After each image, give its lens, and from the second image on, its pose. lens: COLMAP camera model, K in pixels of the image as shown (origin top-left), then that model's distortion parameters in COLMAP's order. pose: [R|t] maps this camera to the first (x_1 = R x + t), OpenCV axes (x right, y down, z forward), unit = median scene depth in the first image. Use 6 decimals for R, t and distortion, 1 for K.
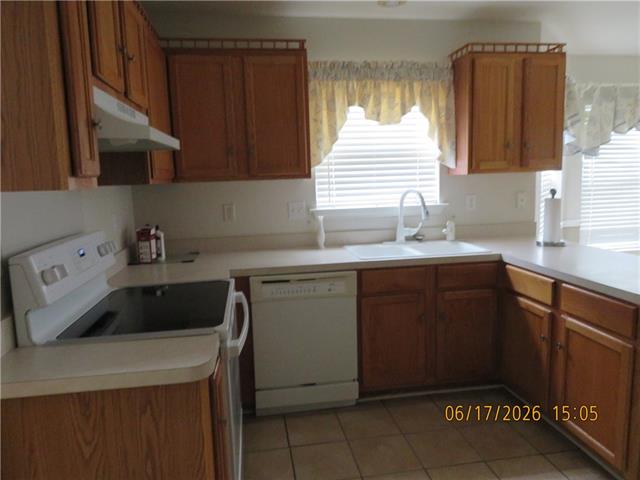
lens RADIAL K [[460.8, 0, 321.4], [0, 460.8, 239.1], [0, 0, 1]] dist [-0.007462, 0.006500]
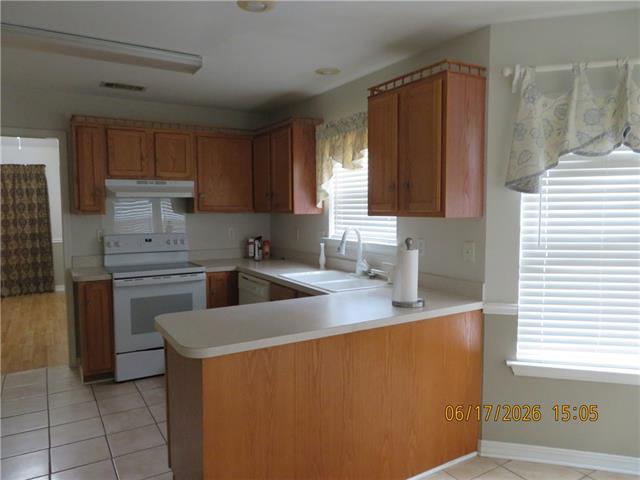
lens RADIAL K [[460.8, 0, 321.6], [0, 460.8, 241.1], [0, 0, 1]] dist [-0.007462, 0.006500]
pose [[0.372672, 0.094904, -0.923098, 1.157551], [-0.141940, 0.988881, 0.044363, -0.110601], [0.917044, 0.114491, 0.381998, 0.512467]]
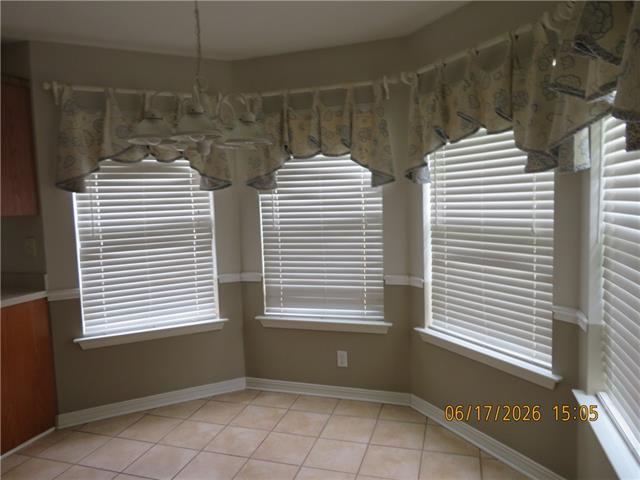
lens RADIAL K [[460.8, 0, 317.9], [0, 460.8, 238.8], [0, 0, 1]] dist [-0.007462, 0.006500]
pose [[0.888910, 0.042466, -0.456109, 1.438633], [-0.064256, 0.997408, -0.032365, -0.116062], [0.453553, 0.058078, 0.889335, 0.533873]]
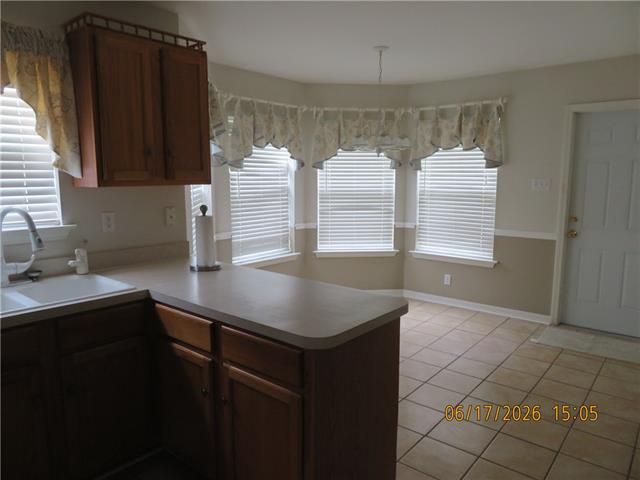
lens RADIAL K [[460.8, 0, 322.0], [0, 460.8, 239.9], [0, 0, 1]] dist [-0.007462, 0.006500]
pose [[0.755509, -0.059406, 0.652440, 0.092624], [0.065596, 0.997735, 0.014888, -0.039325], [-0.651846, 0.031550, 0.757694, 0.180164]]
